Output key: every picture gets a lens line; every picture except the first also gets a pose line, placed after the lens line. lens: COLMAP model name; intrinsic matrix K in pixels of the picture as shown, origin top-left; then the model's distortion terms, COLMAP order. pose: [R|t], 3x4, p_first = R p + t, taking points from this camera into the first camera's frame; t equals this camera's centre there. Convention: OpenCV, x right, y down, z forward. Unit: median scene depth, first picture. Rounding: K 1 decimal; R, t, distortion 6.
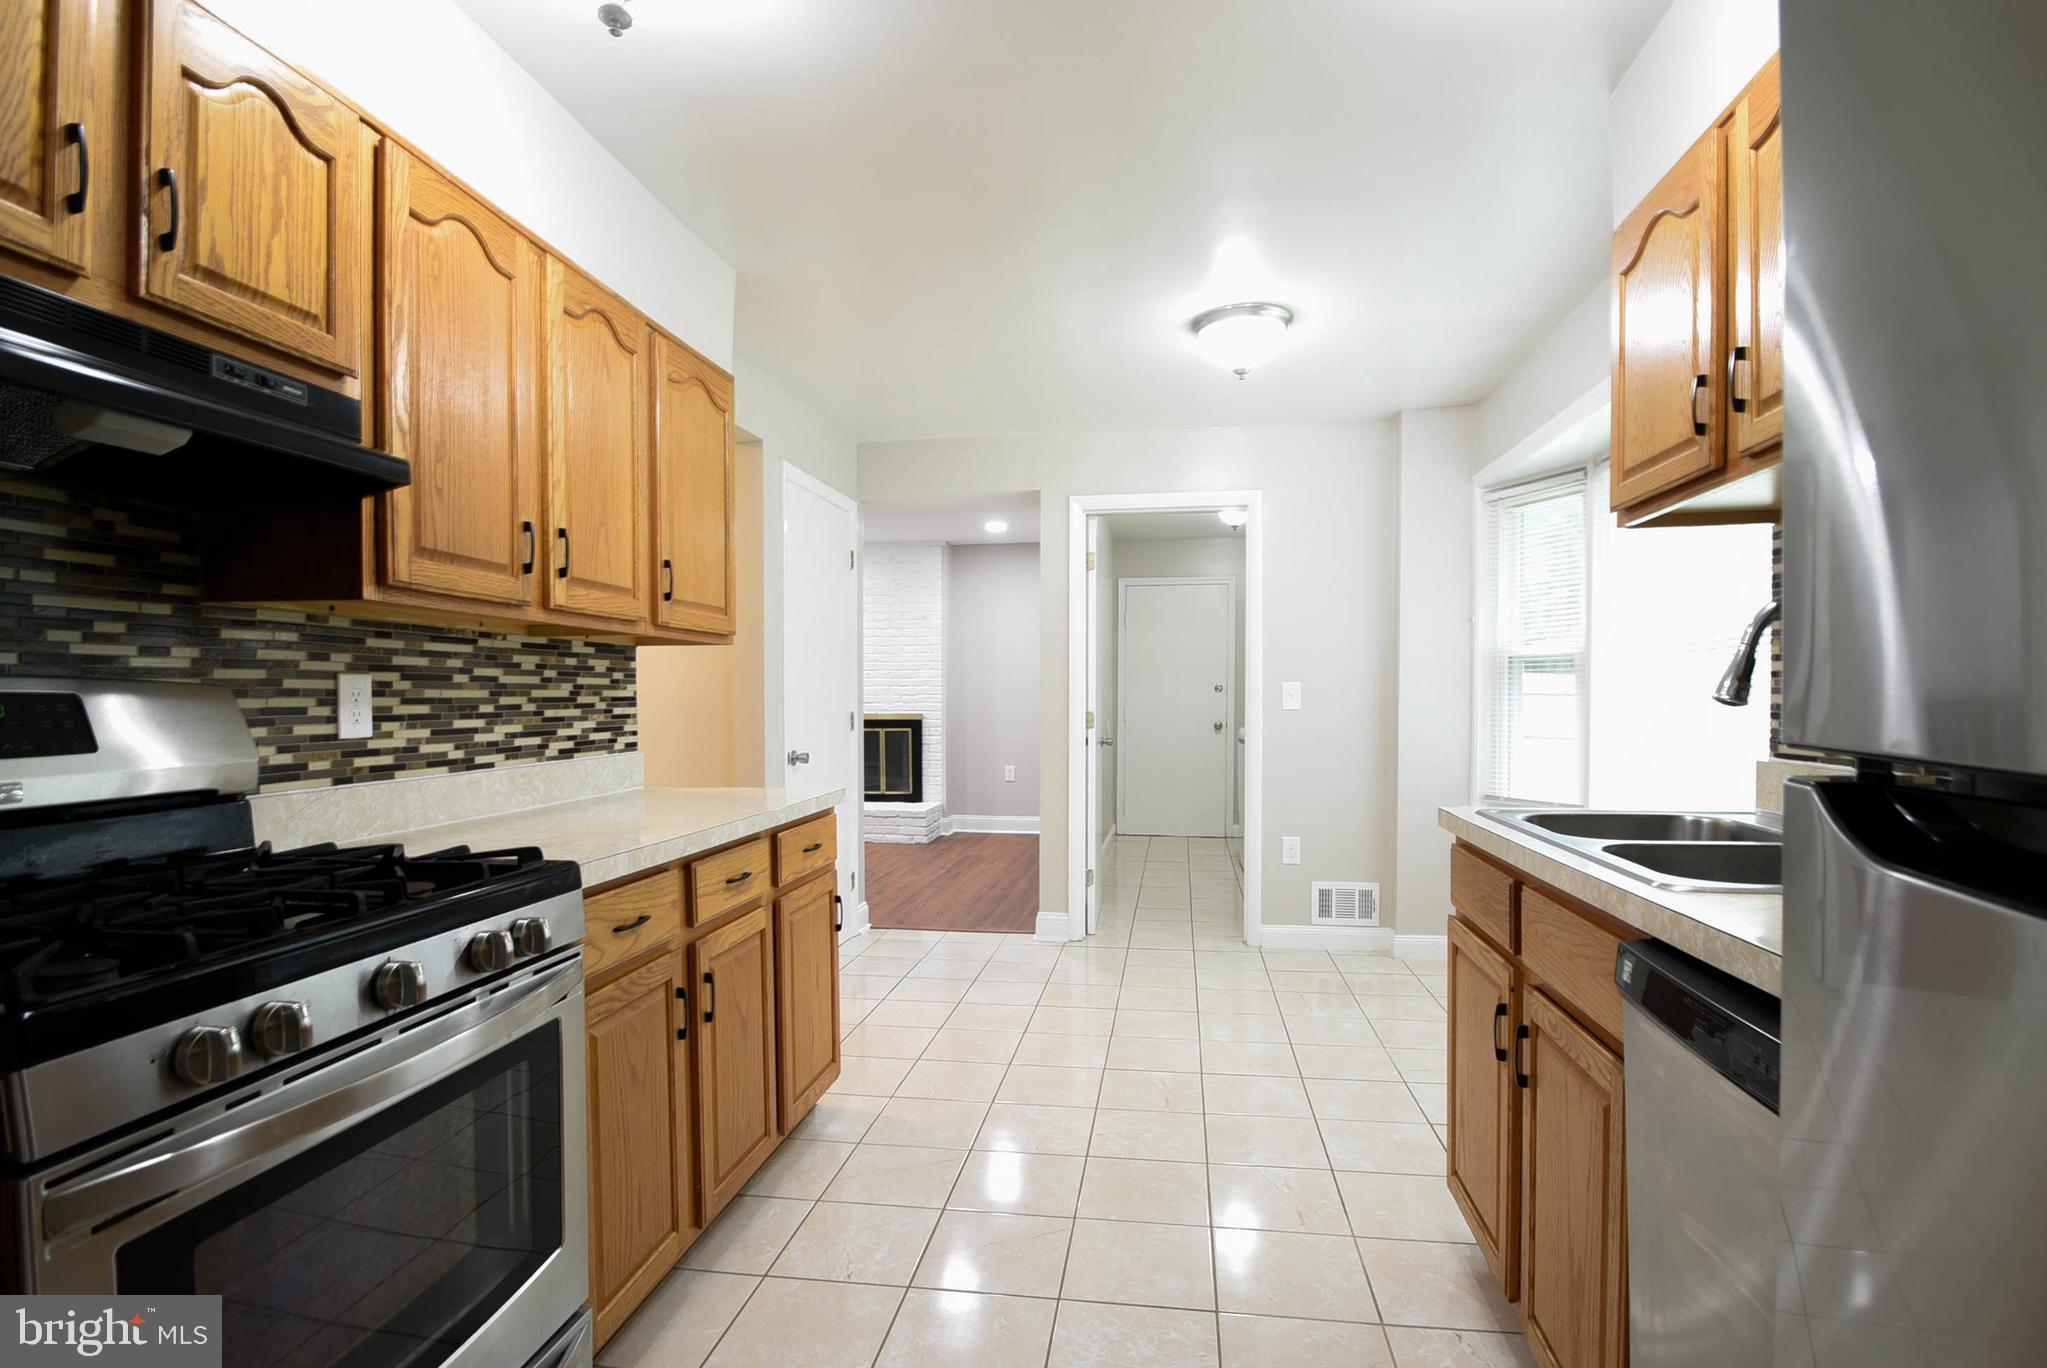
lens RADIAL K [[992.8, 0, 1006.4], [0, 992.8, 713.1], [0, 0, 1]] dist [-0.004639, -0.009666]
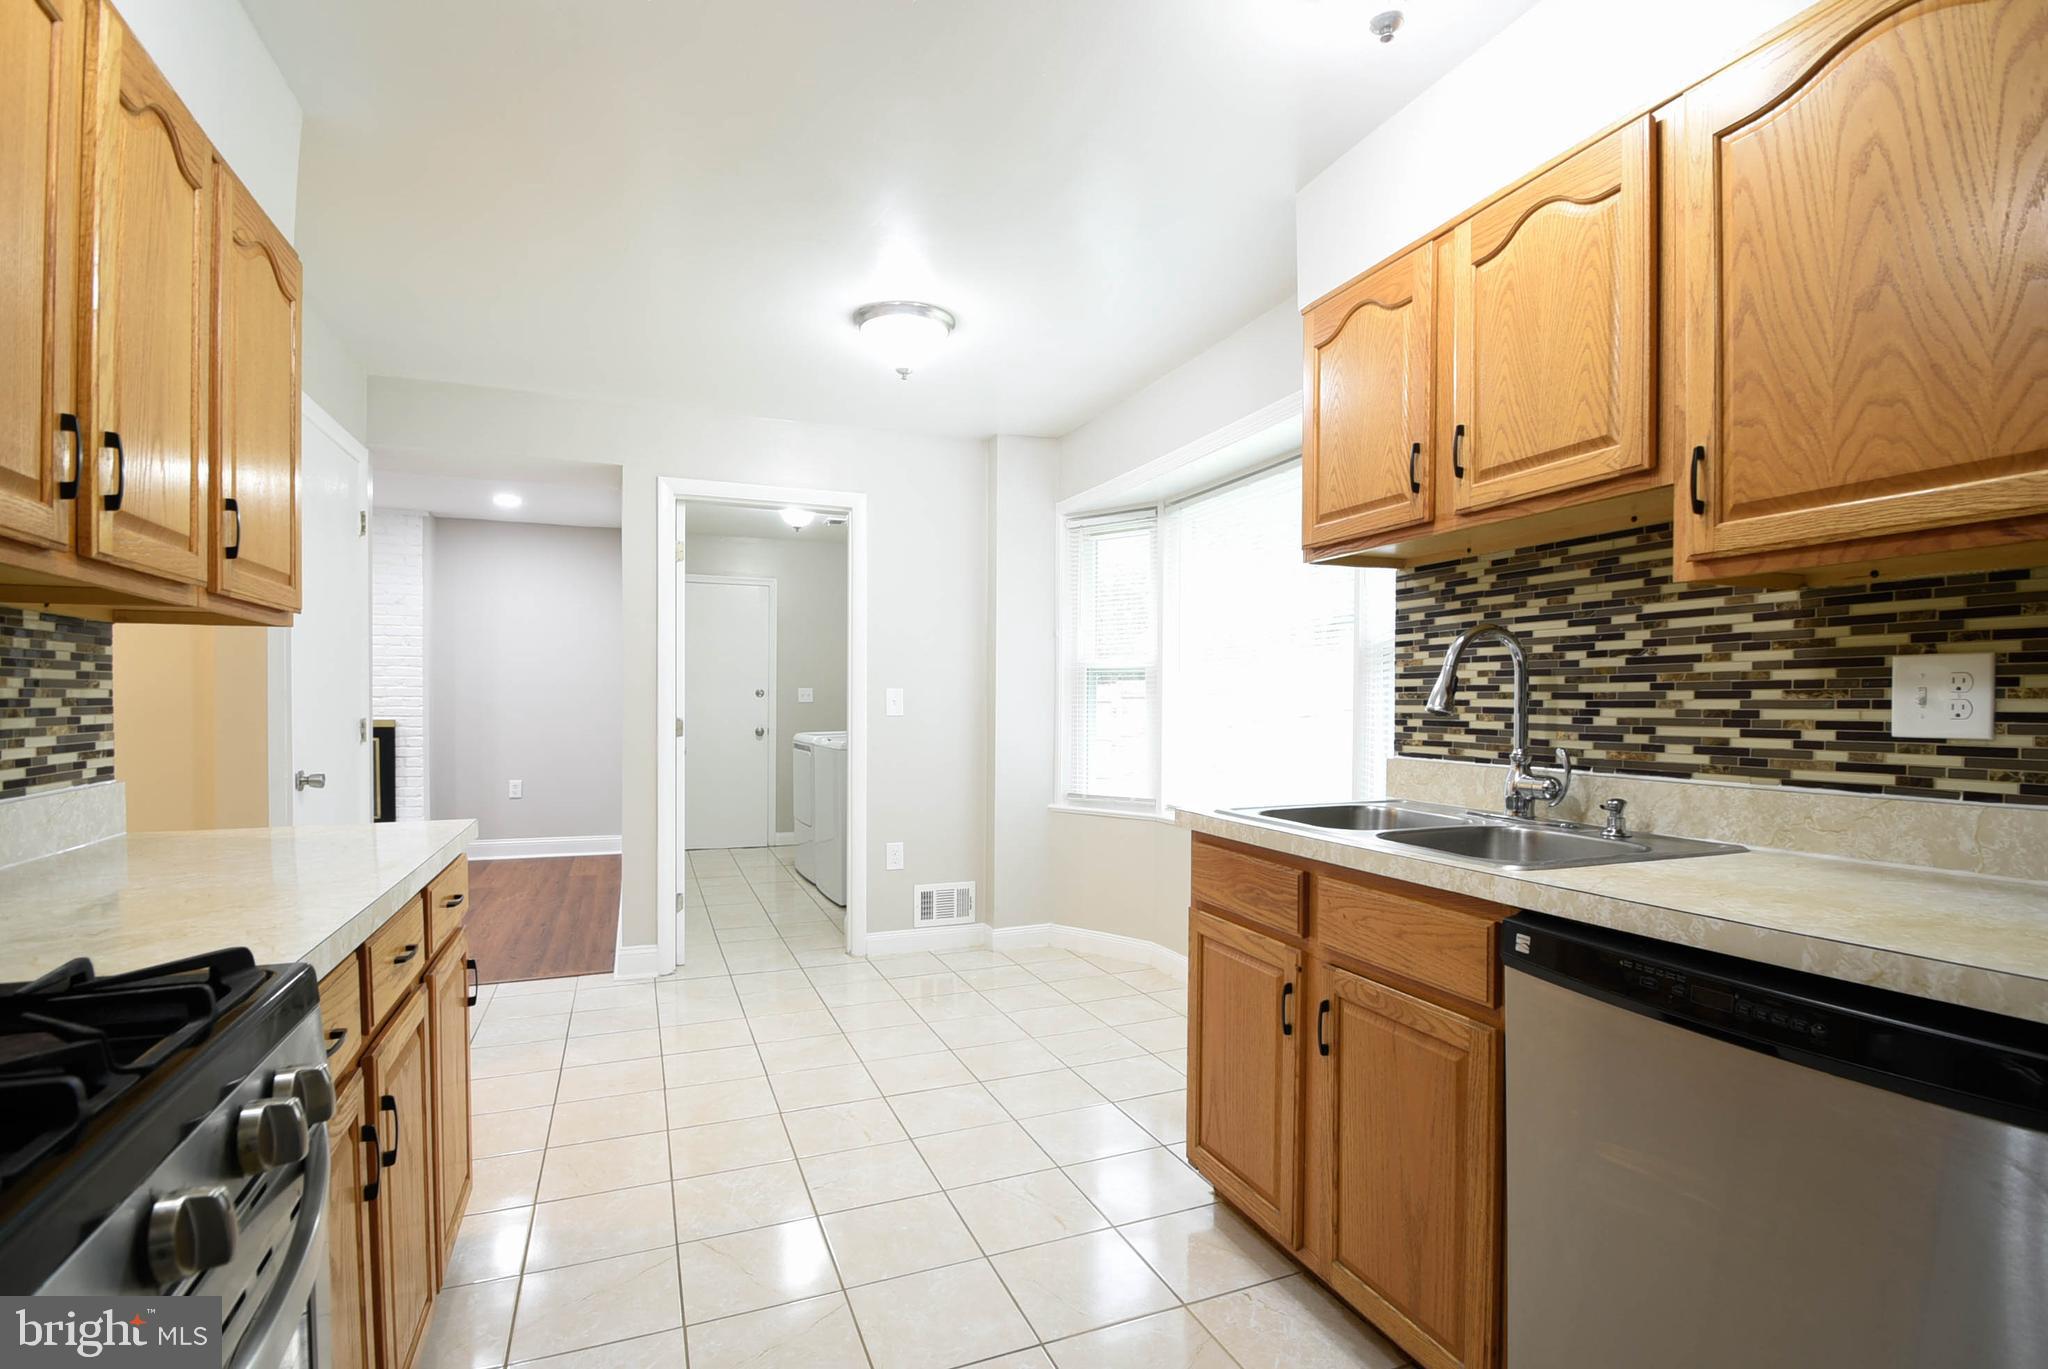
lens RADIAL K [[993.3, 0, 1018.0], [0, 993.3, 715.9], [0, 0, 1]] dist [-0.004639, -0.009666]
pose [[0.857579, -0.000287, 0.514353, -0.173660], [0.000966, 0.999999, -0.001053, -0.003215], [-0.514352, 0.001400, 0.857578, 0.105214]]
